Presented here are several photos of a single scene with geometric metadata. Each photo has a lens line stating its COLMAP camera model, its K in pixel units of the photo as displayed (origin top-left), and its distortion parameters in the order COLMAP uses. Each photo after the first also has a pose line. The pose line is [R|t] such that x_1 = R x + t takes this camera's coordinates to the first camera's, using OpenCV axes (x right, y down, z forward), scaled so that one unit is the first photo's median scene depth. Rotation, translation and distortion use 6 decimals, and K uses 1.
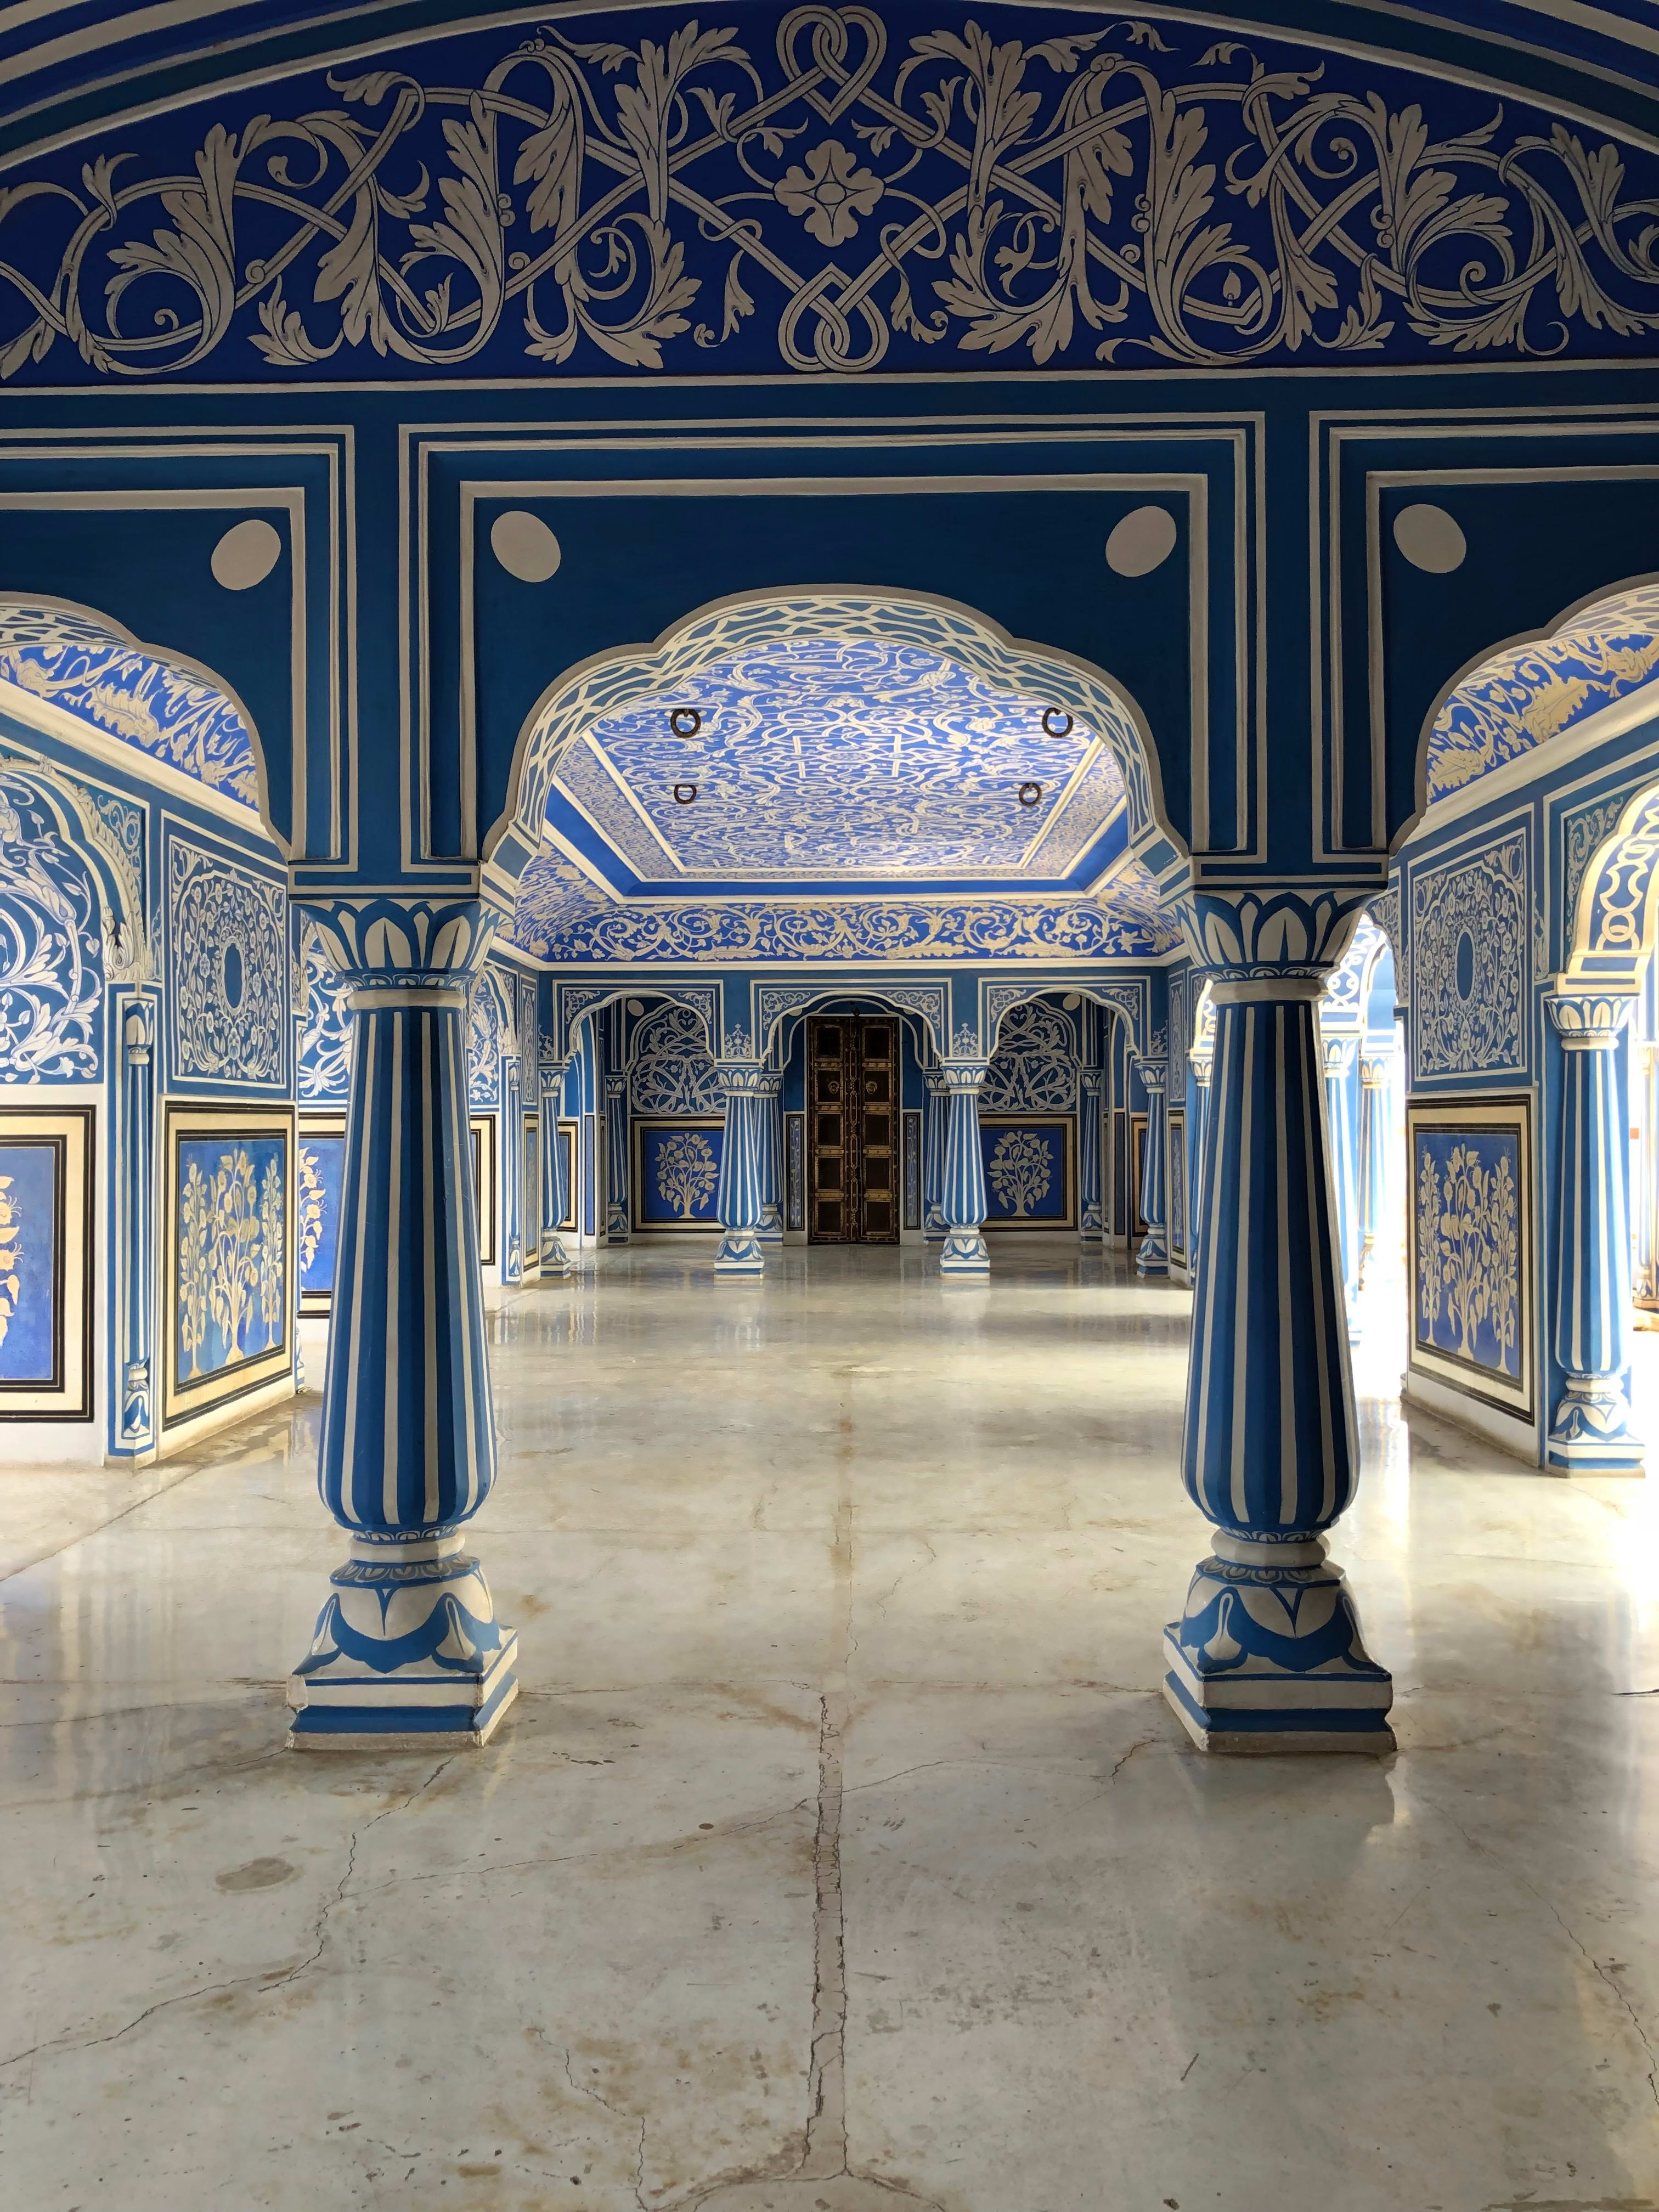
lens RADIAL K [[1829.6, 0, 814.7], [0, 1829.6, 1110.6], [0, 0, 1]] dist [0.054902, -0.070451]
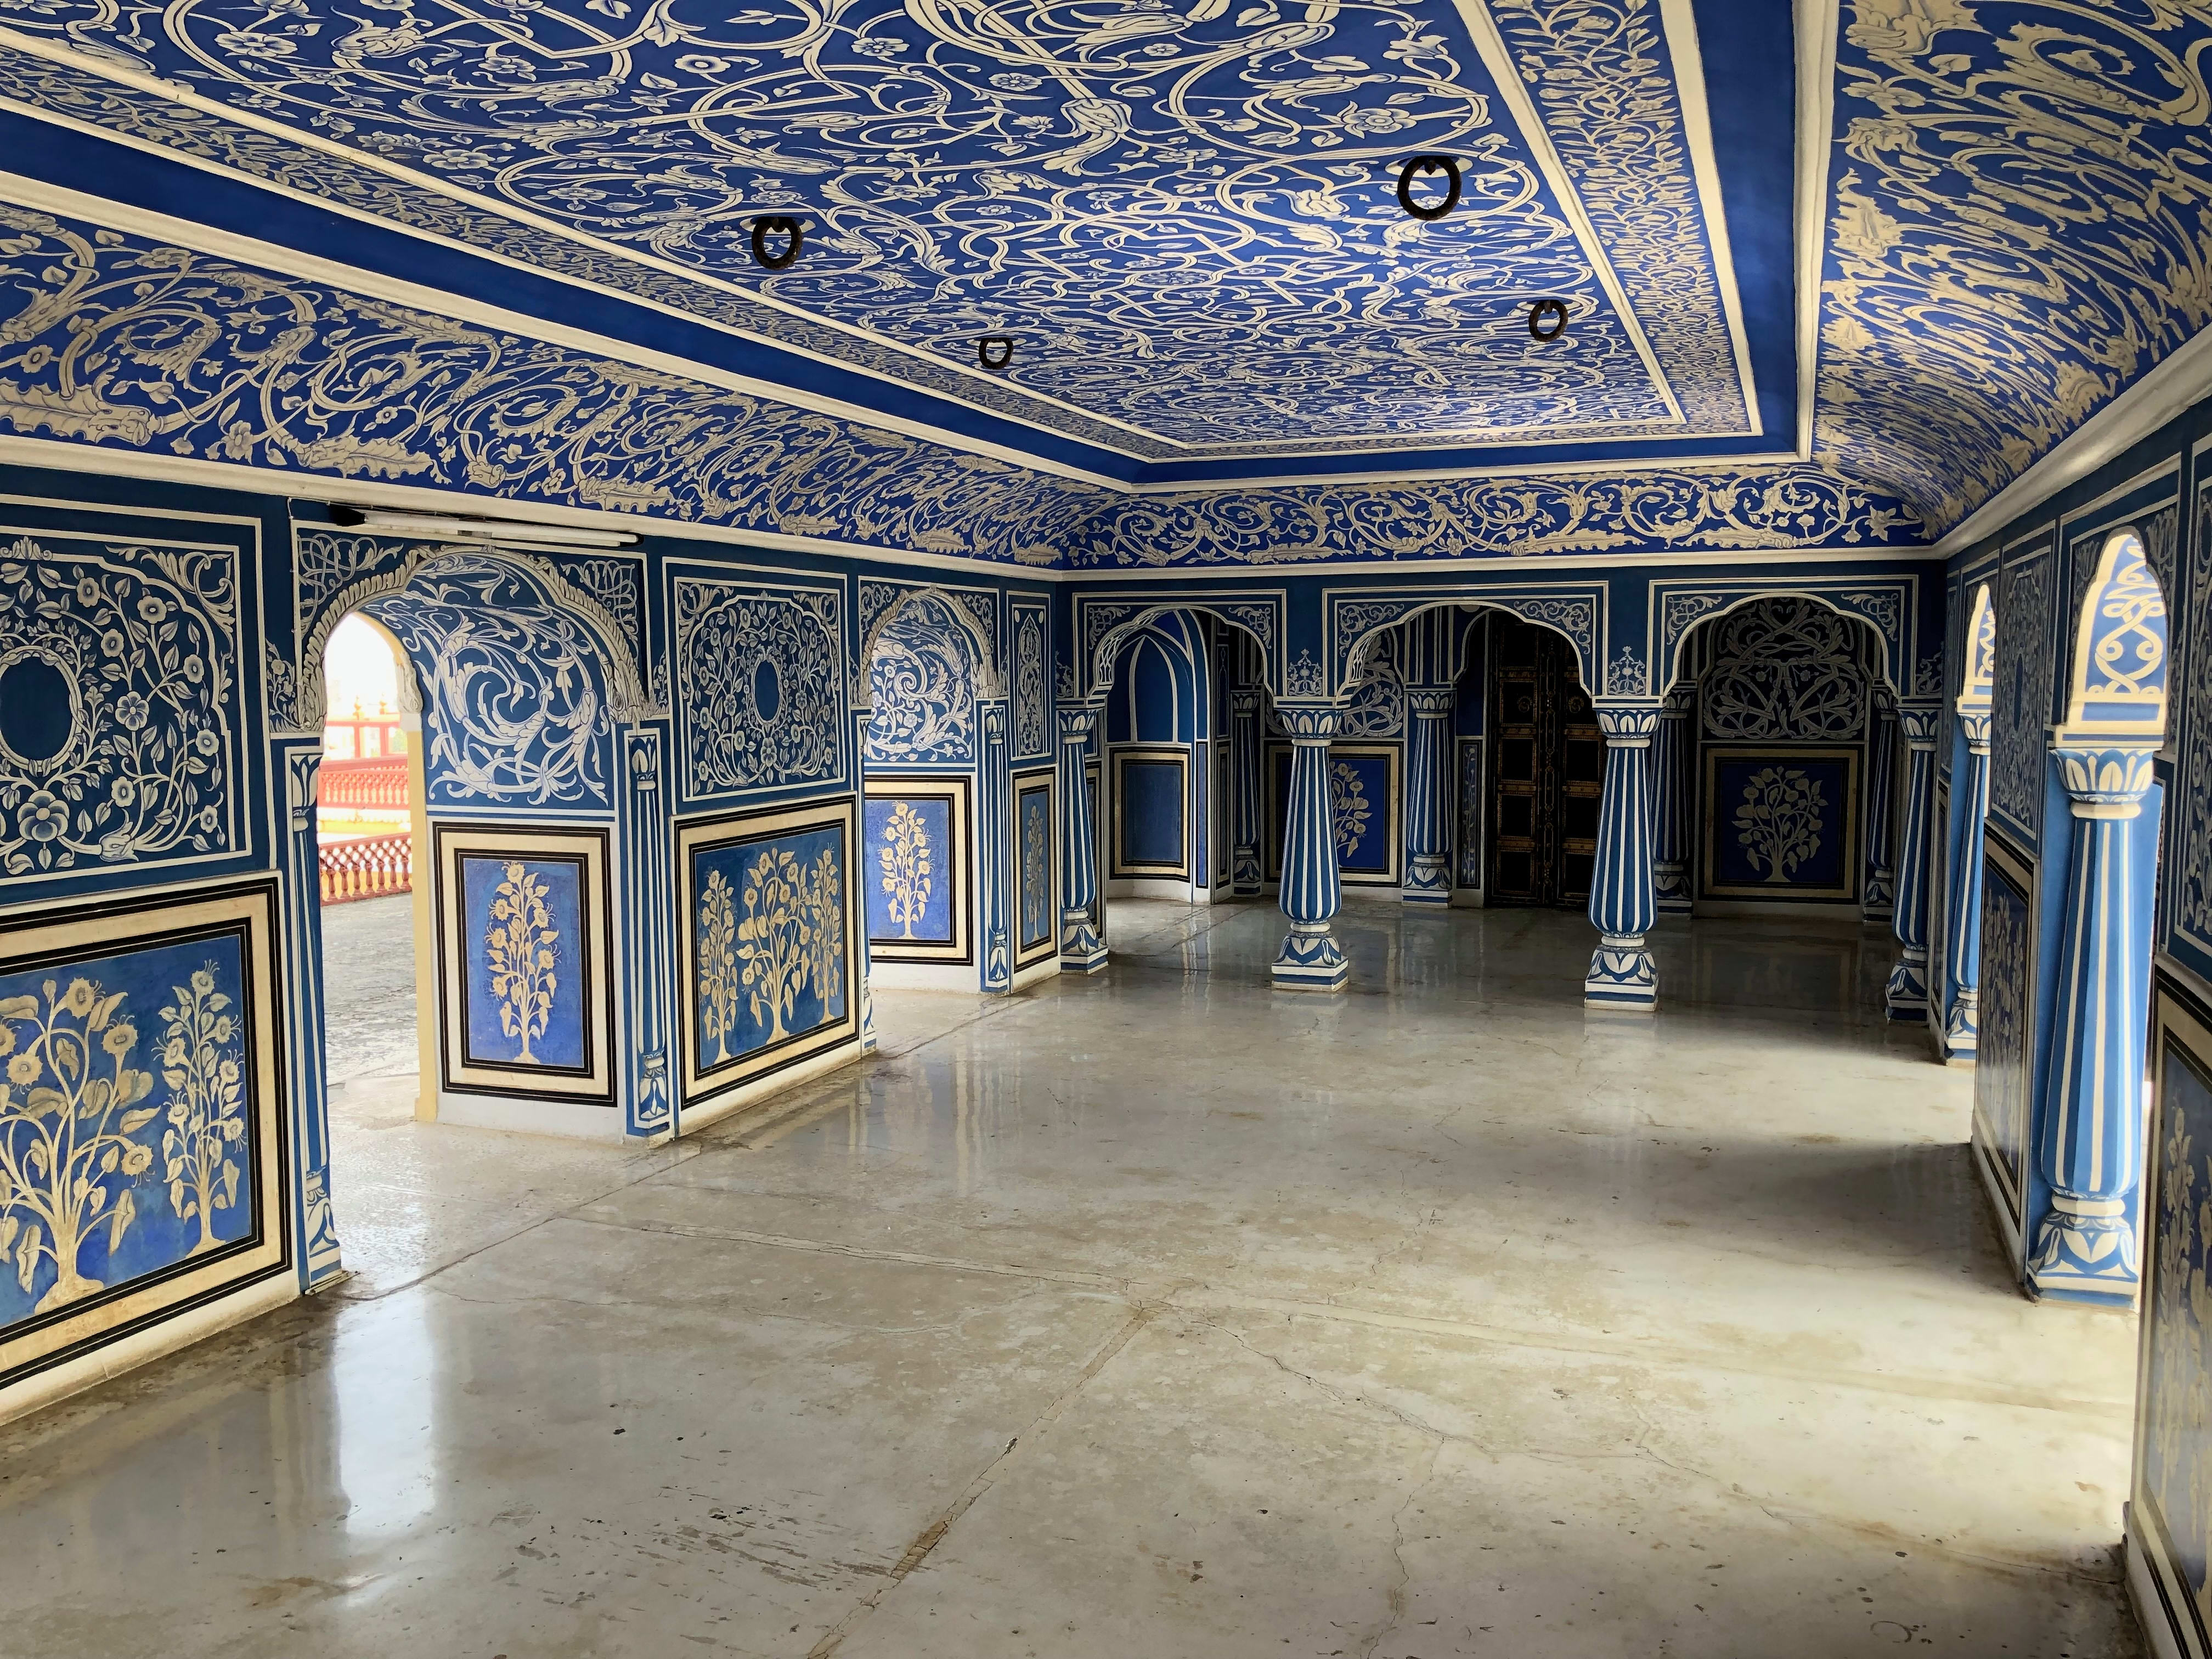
lens RADIAL K [[1829.6, 0, 1107.4], [0, 1829.6, 835.7], [0, 0, 1]] dist [0.054902, -0.070451]
pose [[0.943983, 0.031185, -0.328517, 0.129283], [0.003526, 0.994515, 0.104539, -0.050586], [0.329975, -0.099841, 0.938695, 0.275589]]
